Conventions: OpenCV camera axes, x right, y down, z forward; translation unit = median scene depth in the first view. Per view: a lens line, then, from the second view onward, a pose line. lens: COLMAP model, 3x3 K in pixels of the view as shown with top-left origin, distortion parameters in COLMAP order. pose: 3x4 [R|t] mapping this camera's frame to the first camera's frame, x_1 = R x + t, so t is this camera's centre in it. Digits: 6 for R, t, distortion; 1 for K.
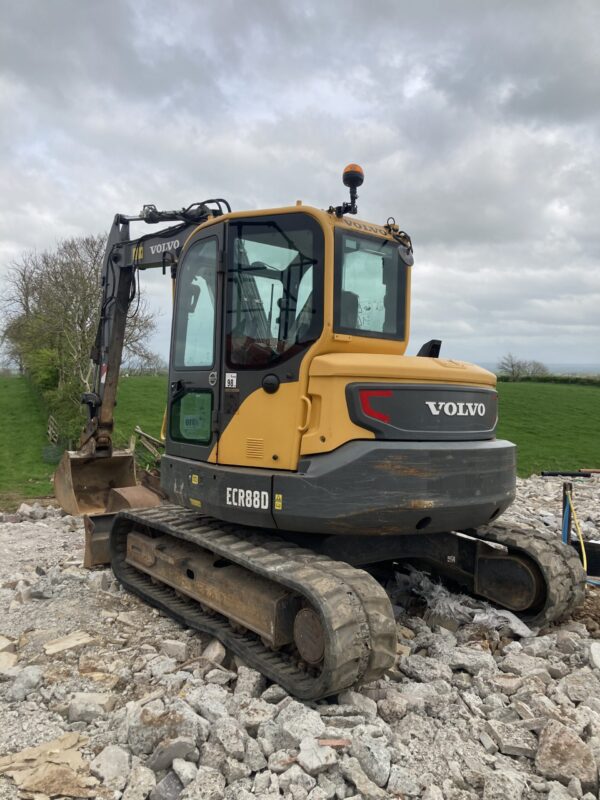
lens RADIAL K [[660.1, 0, 299.6], [0, 660.1, 400.8], [0, 0, 1]] dist [0.000184, -0.010083]
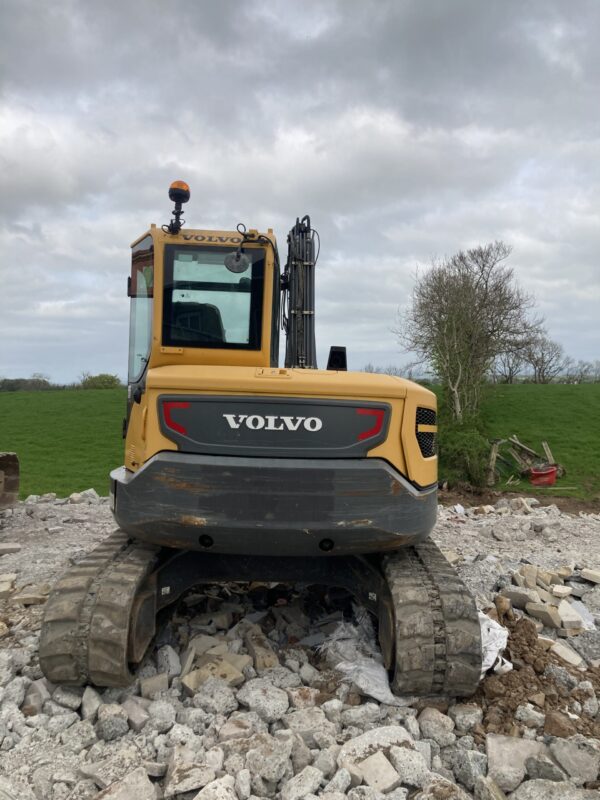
lens RADIAL K [[660.1, 0, 301.6], [0, 660.1, 398.7], [0, 0, 1]] dist [0.000184, -0.010083]
pose [[0.798214, -0.002969, -0.602366, 0.847114], [-0.009899, 0.999788, -0.018046, -0.004929], [0.602292, 0.020367, 0.798016, 0.305786]]
